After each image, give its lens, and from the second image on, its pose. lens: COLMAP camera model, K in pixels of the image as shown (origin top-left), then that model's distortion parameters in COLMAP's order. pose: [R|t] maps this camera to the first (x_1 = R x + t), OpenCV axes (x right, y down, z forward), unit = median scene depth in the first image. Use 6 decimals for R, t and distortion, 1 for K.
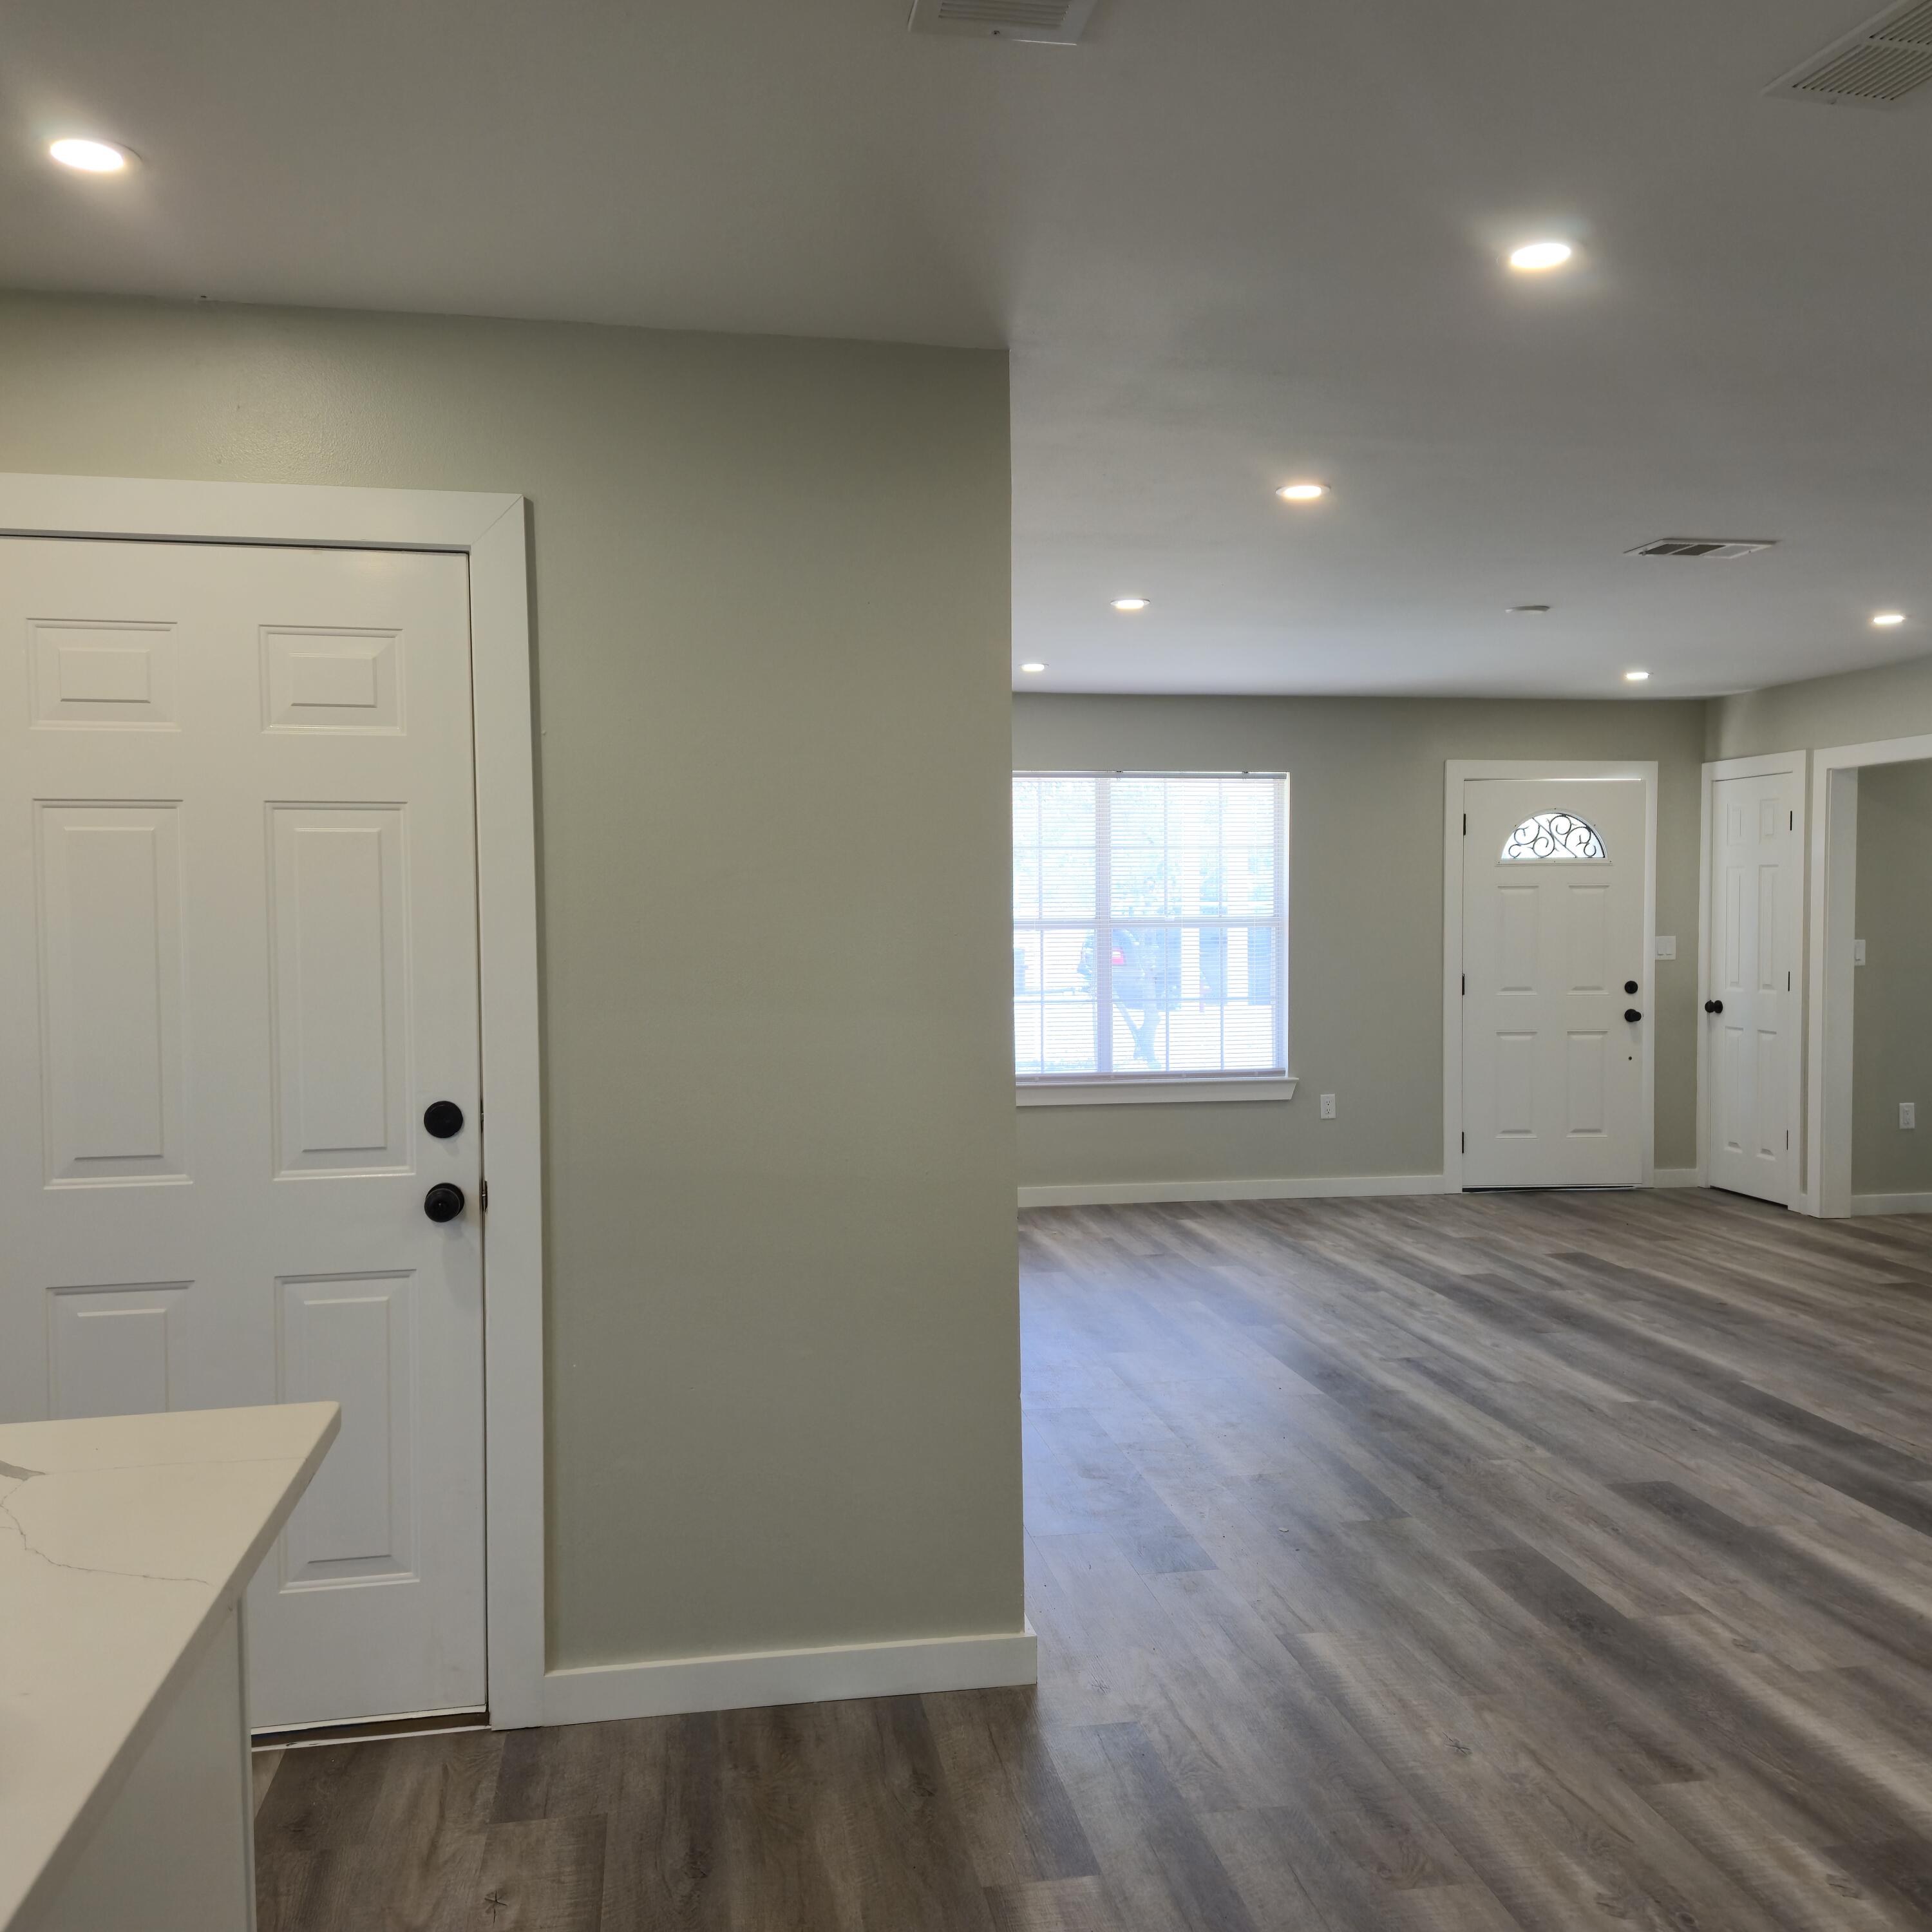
lens RADIAL K [[1714.2, 0, 964.9], [0, 1714.2, 972.3], [0, 0, 1]] dist [0.072667, -0.052037]
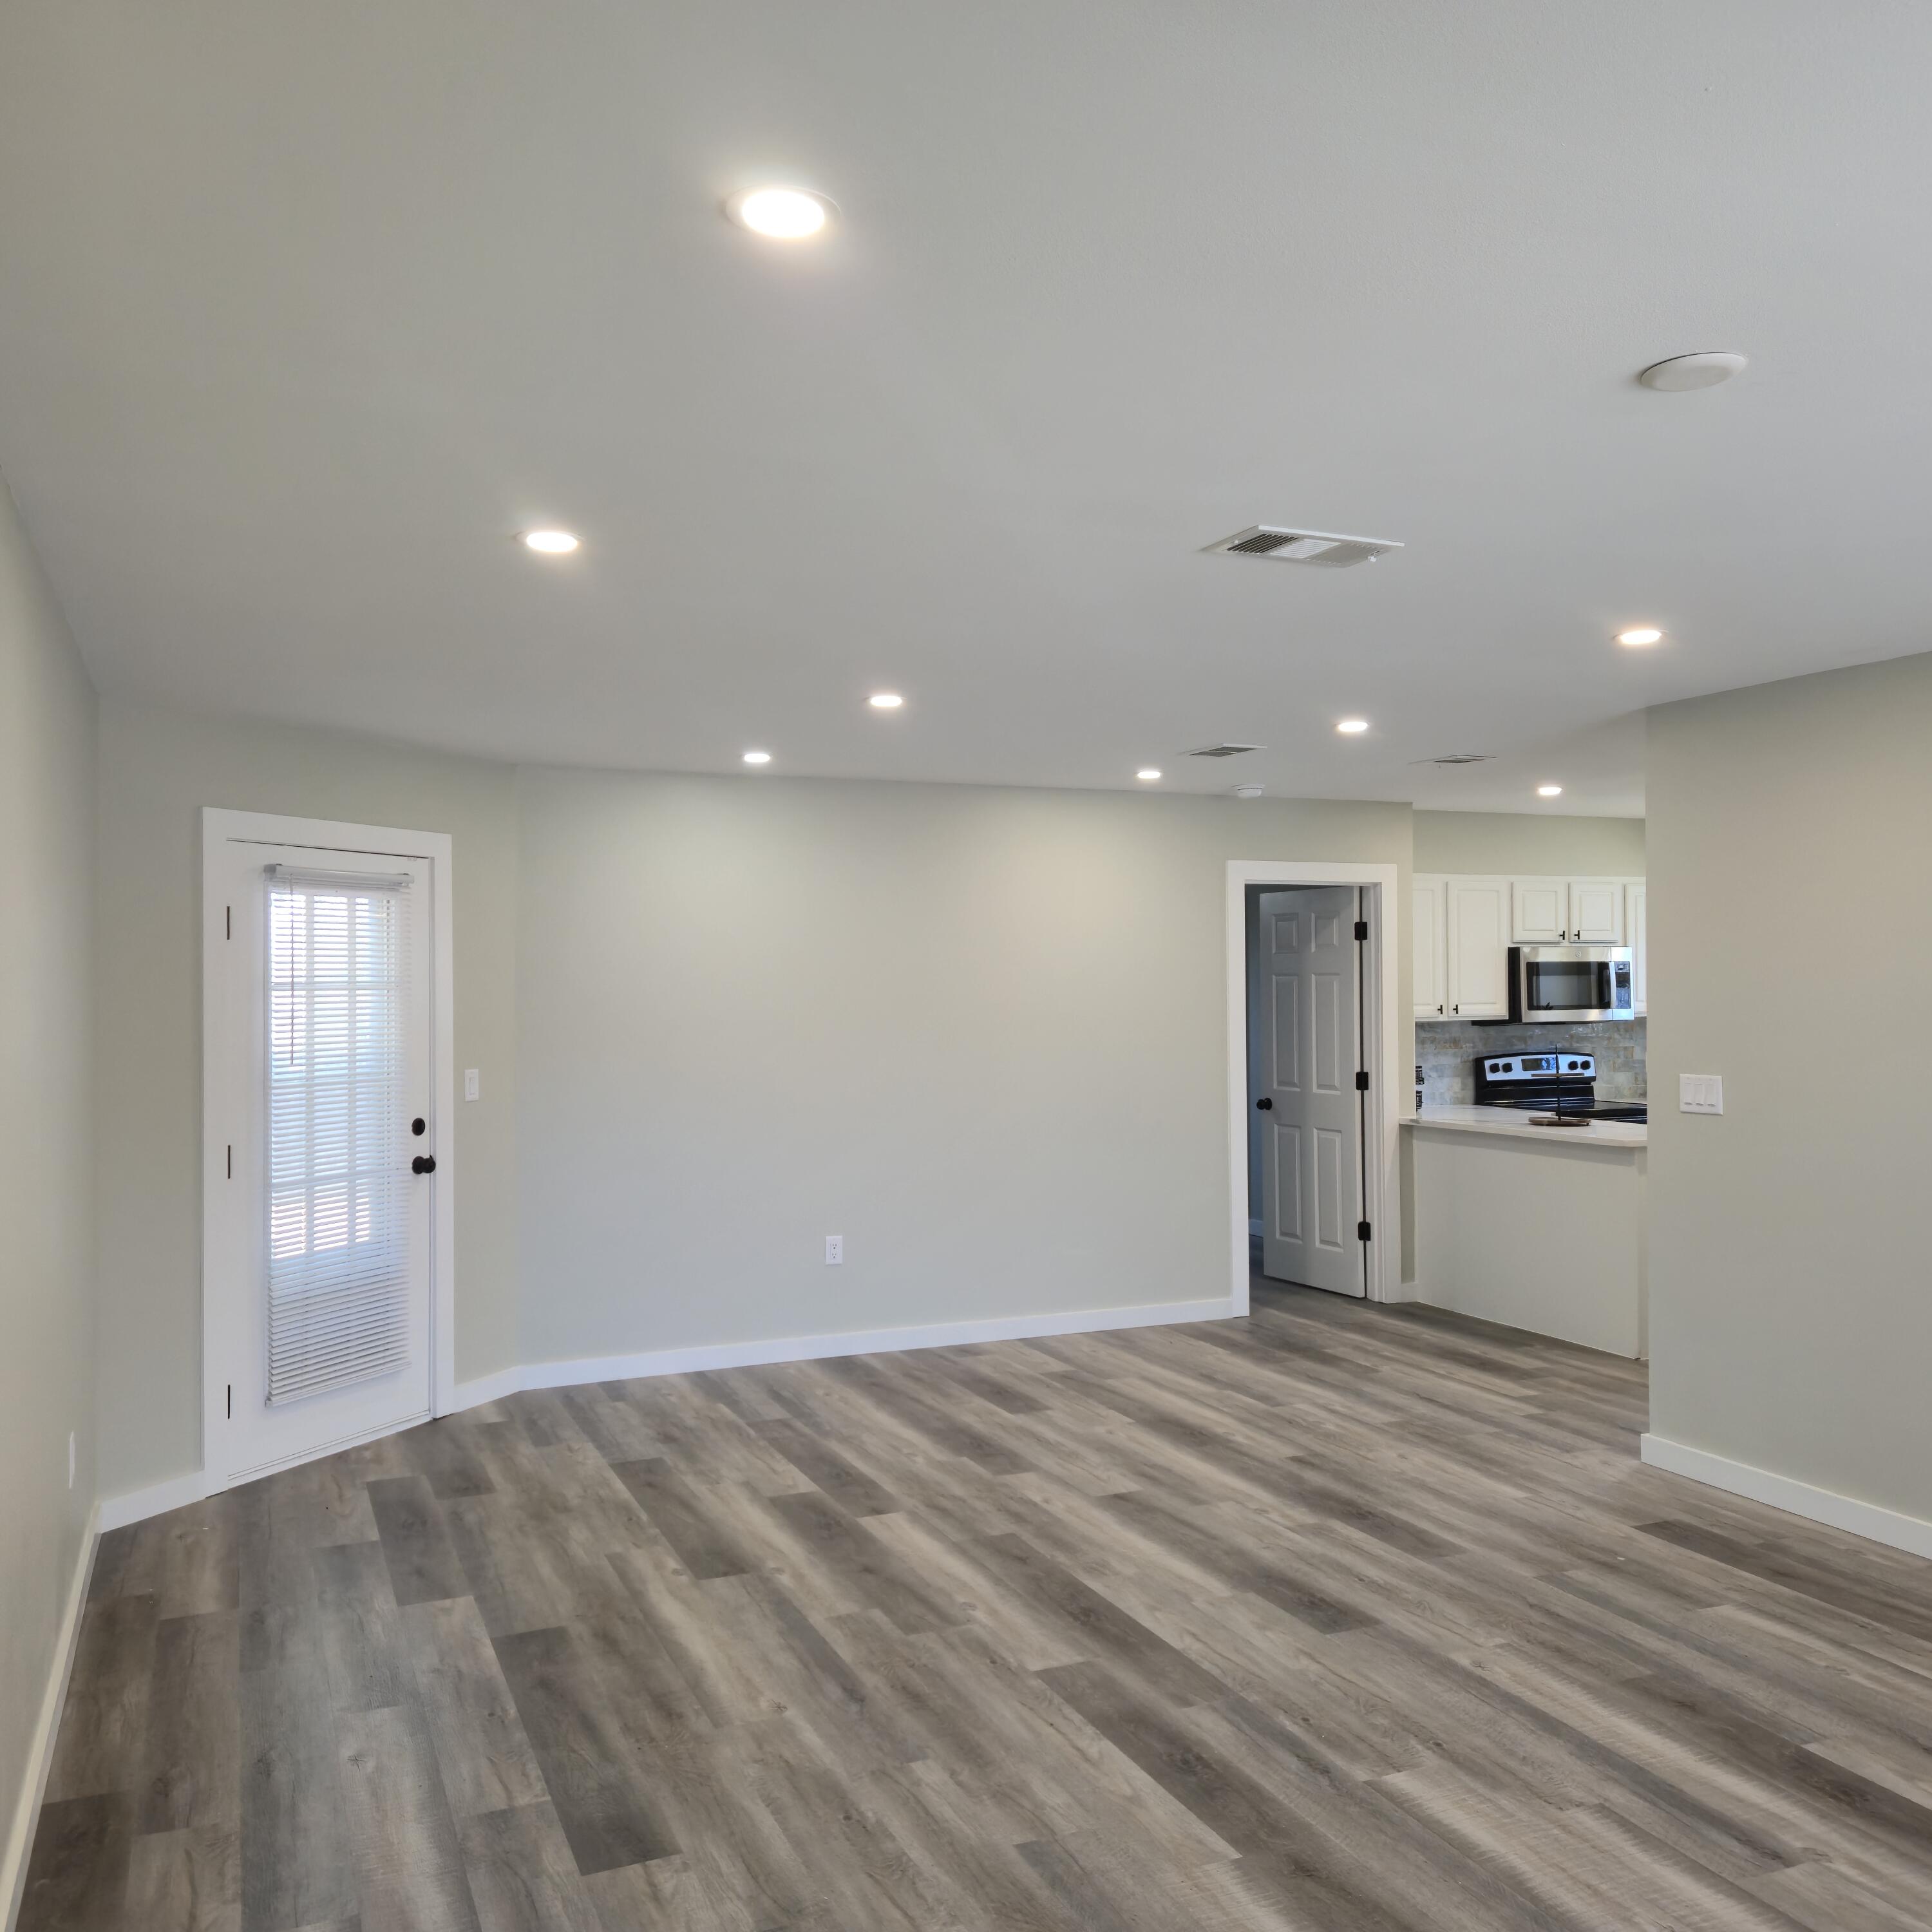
lens RADIAL K [[1714.2, 0, 967.3], [0, 1714.2, 953.0], [0, 0, 1]] dist [0.072667, -0.052037]
pose [[-0.973912, 0.007809, -0.226792, 0.427193], [0.001795, 0.999641, 0.026716, -0.057782], [0.226919, 0.025612, -0.973577, 0.989606]]
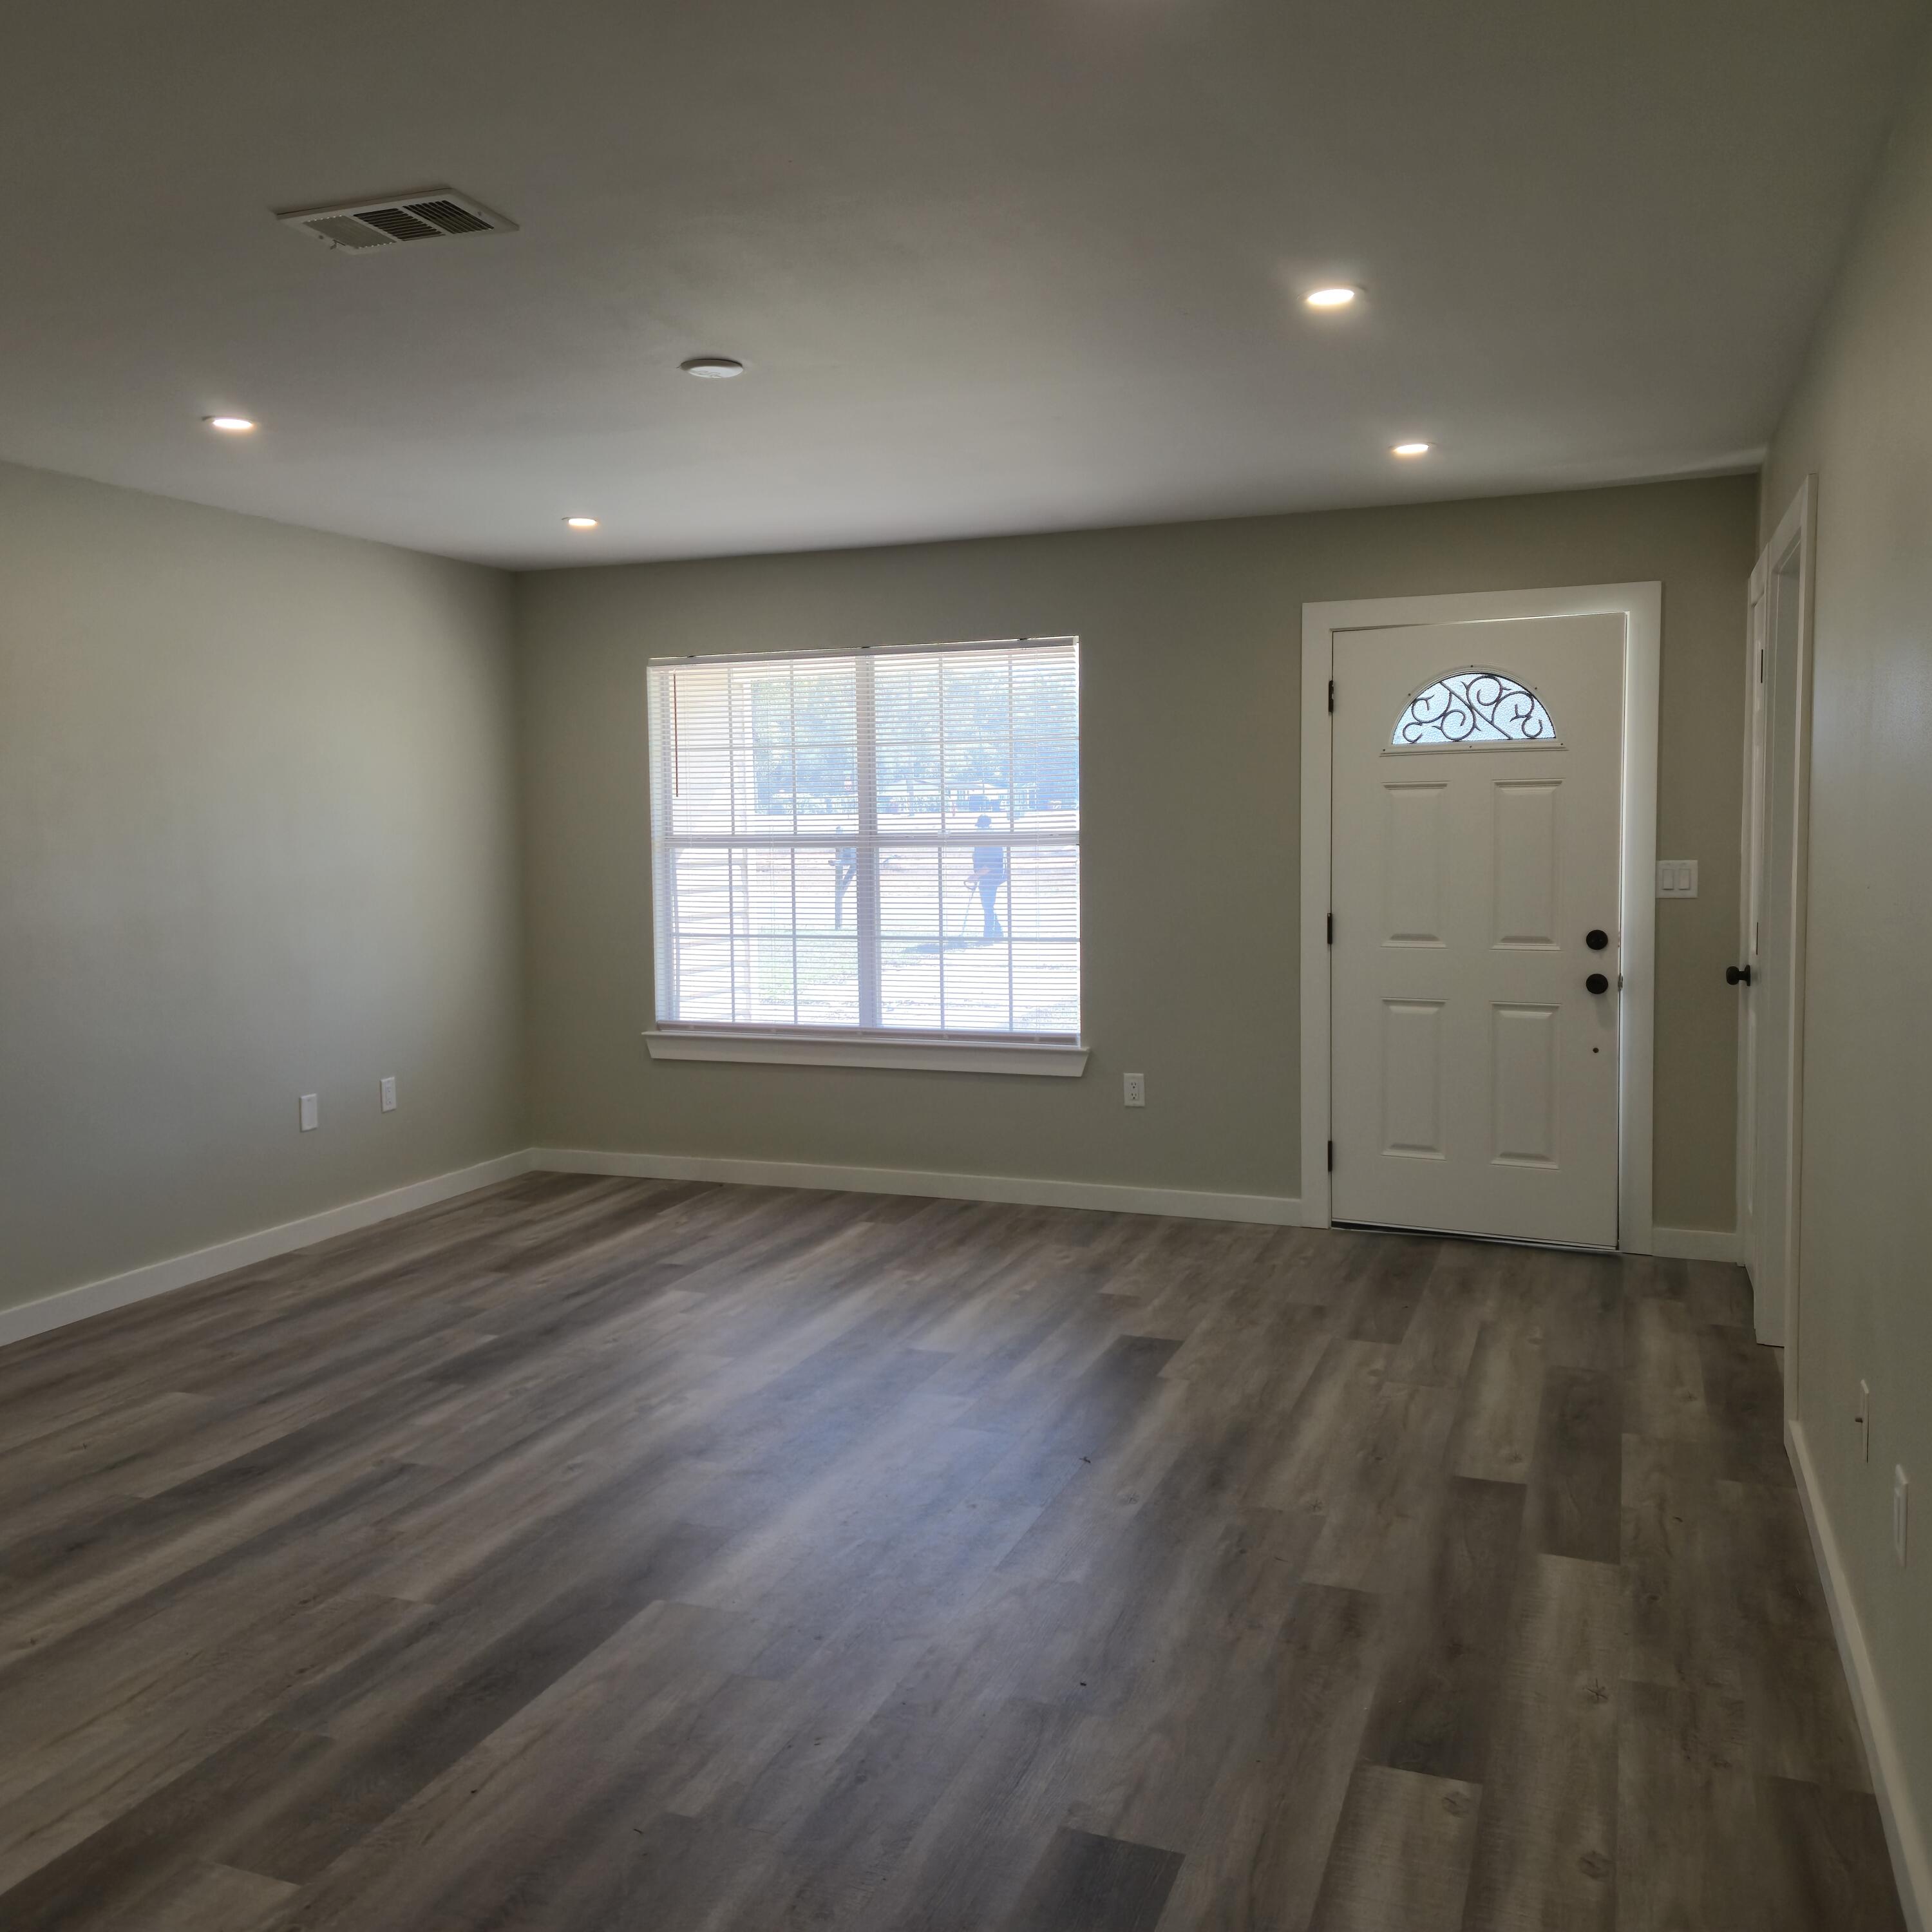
lens RADIAL K [[1714.2, 0, 973.6], [0, 1714.2, 927.2], [0, 0, 1]] dist [0.072667, -0.052037]
pose [[0.854381, 0.026426, -0.518975, 0.541176], [-0.012711, 0.999470, 0.029966, -0.012750], [0.519492, -0.019006, 0.854264, 0.346718]]
